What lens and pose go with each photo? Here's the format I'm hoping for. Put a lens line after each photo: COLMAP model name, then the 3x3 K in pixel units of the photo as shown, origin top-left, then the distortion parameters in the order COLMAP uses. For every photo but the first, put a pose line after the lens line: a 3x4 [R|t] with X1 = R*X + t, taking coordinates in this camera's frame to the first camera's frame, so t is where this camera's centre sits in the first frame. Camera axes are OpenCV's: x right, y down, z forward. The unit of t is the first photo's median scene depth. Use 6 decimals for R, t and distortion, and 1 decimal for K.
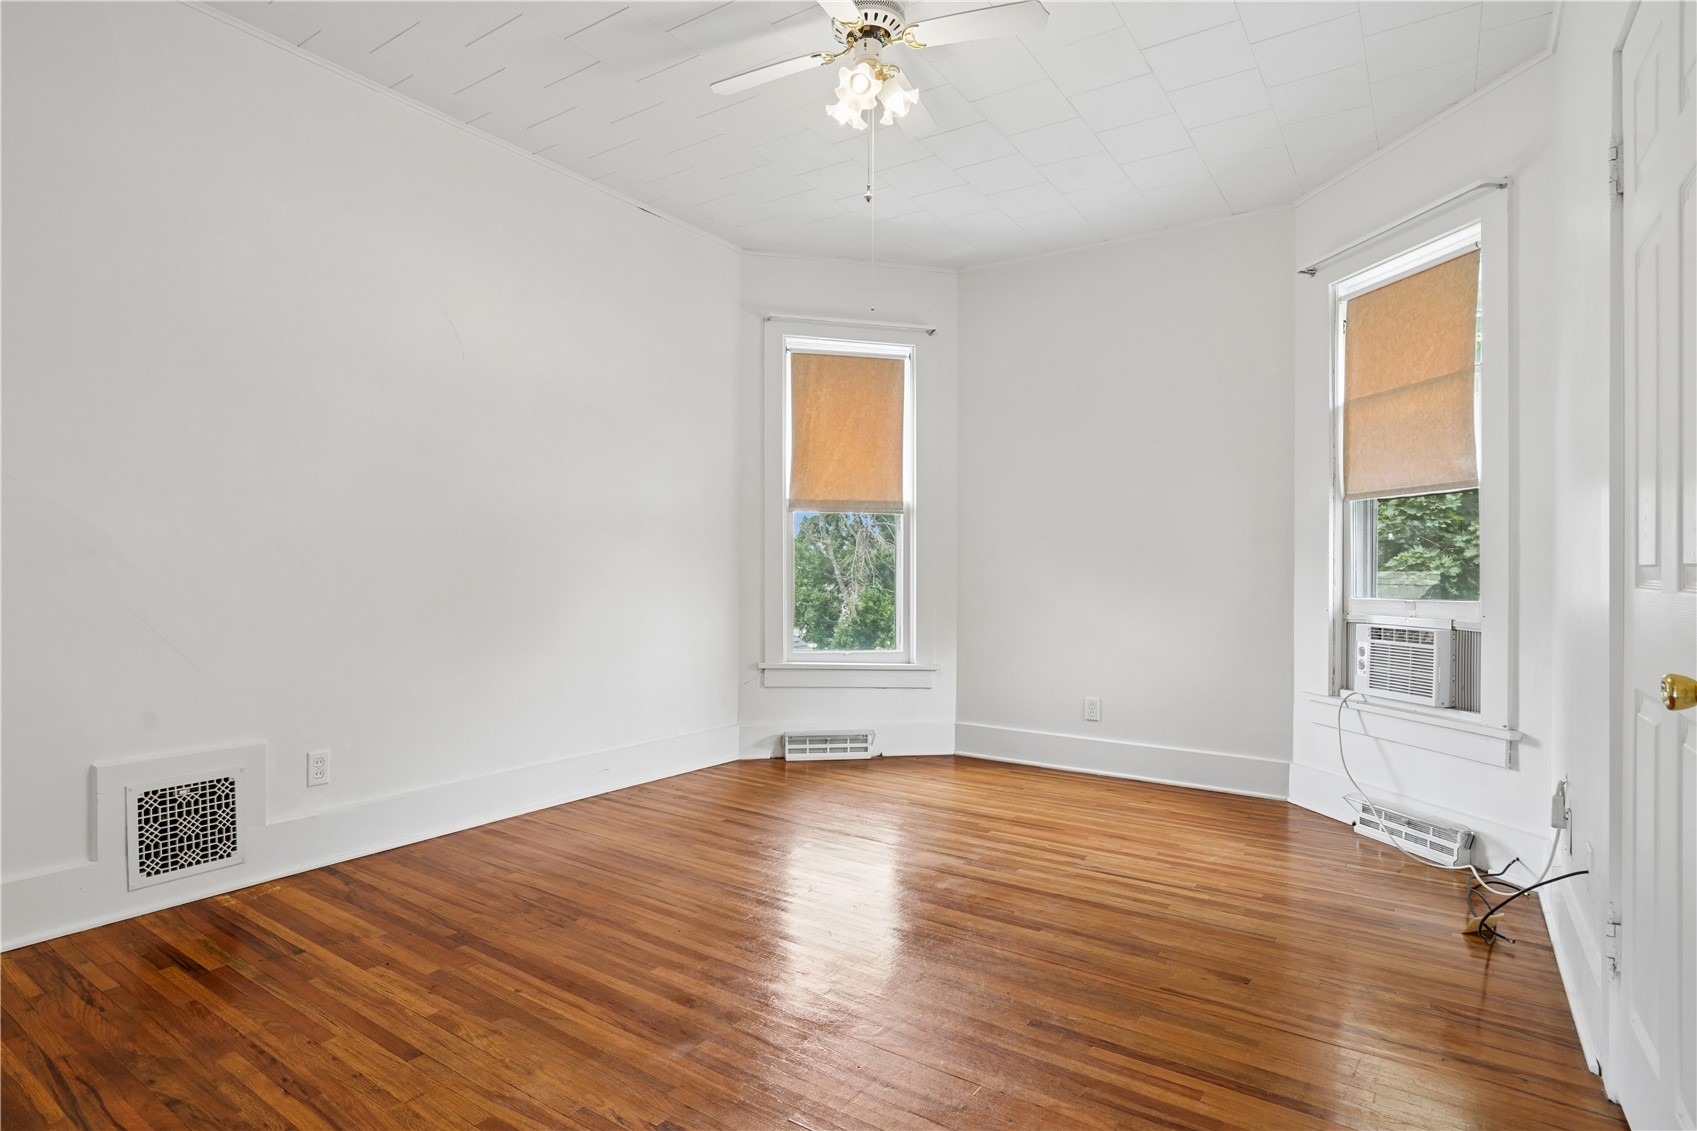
lens RADIAL K [[872.1, 0, 849.1], [0, 872.1, 571.1], [0, 0, 1]] dist [-0.027549, 0.001387]
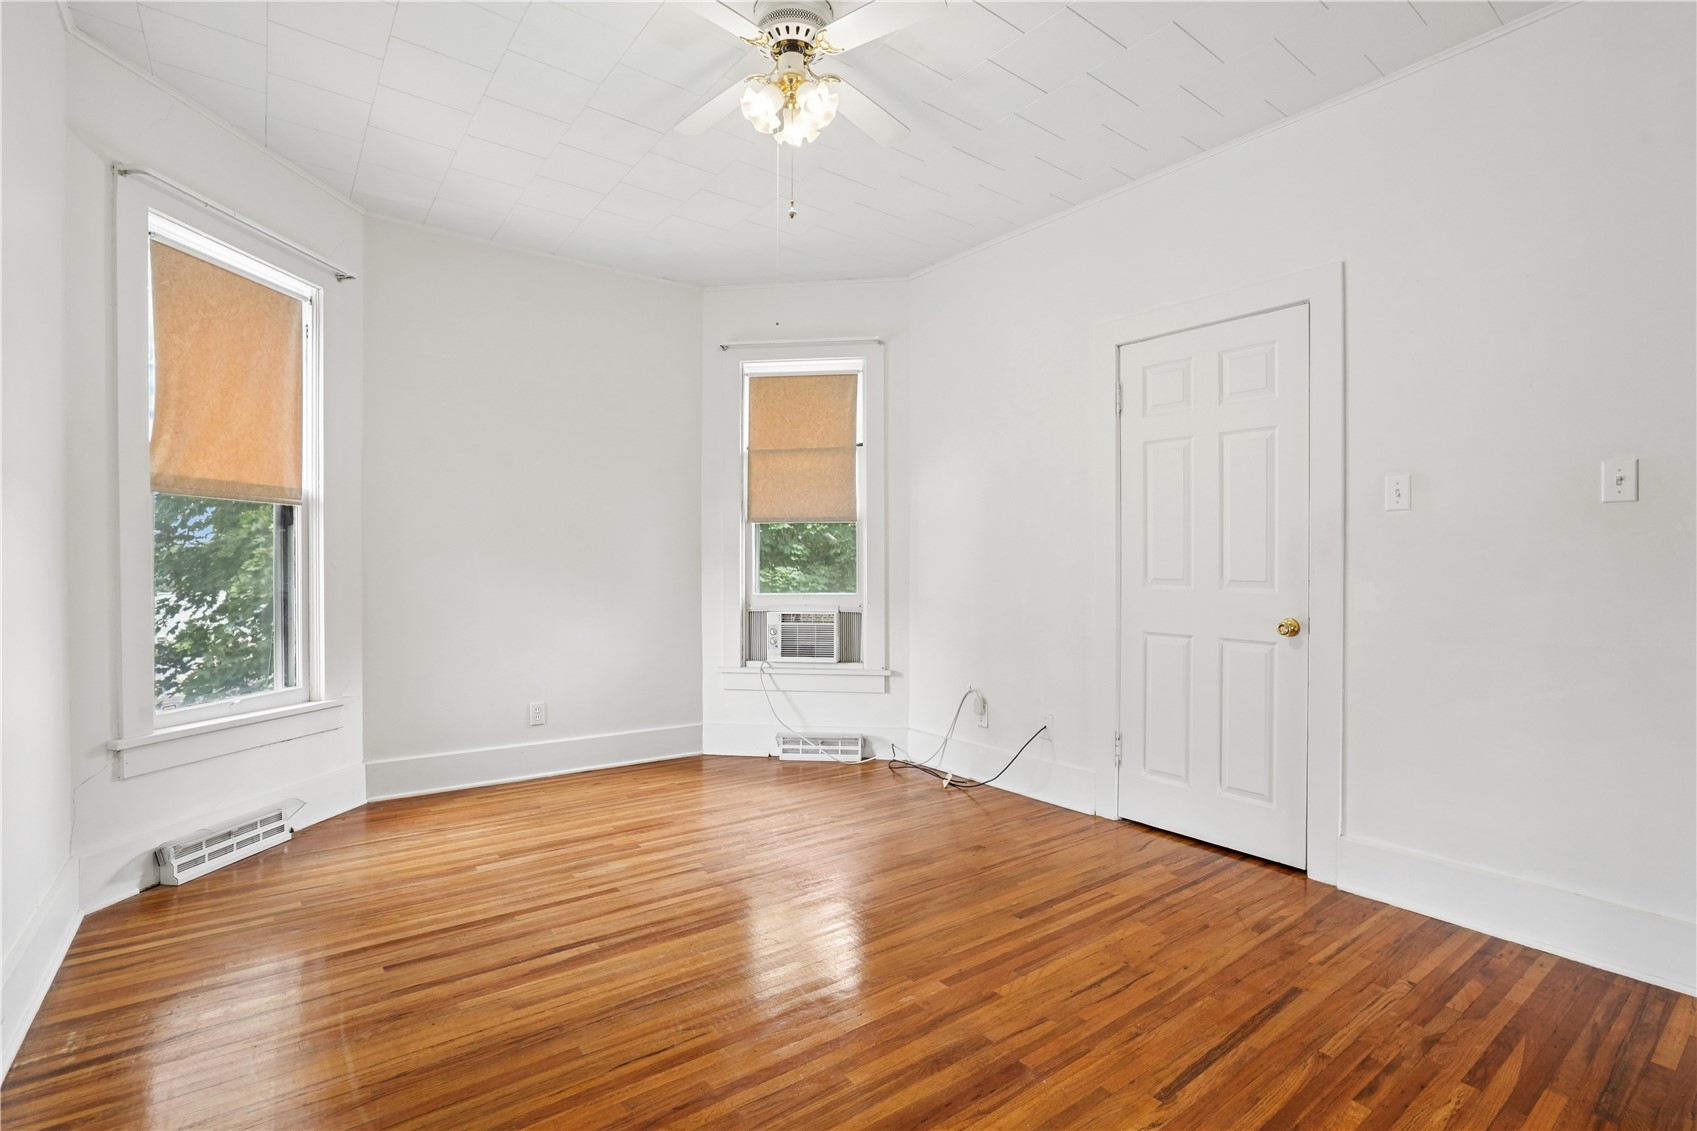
lens RADIAL K [[782.4, 0, 848.8], [0, 782.4, 557.6], [0, 0, 1]] dist [-0.014946, 0.000410]
pose [[0.342716, -0.002416, 0.939436, -0.552148], [-0.000085, 0.999997, 0.002603, -0.030165], [-0.939439, -0.000972, 0.342715, 0.436956]]
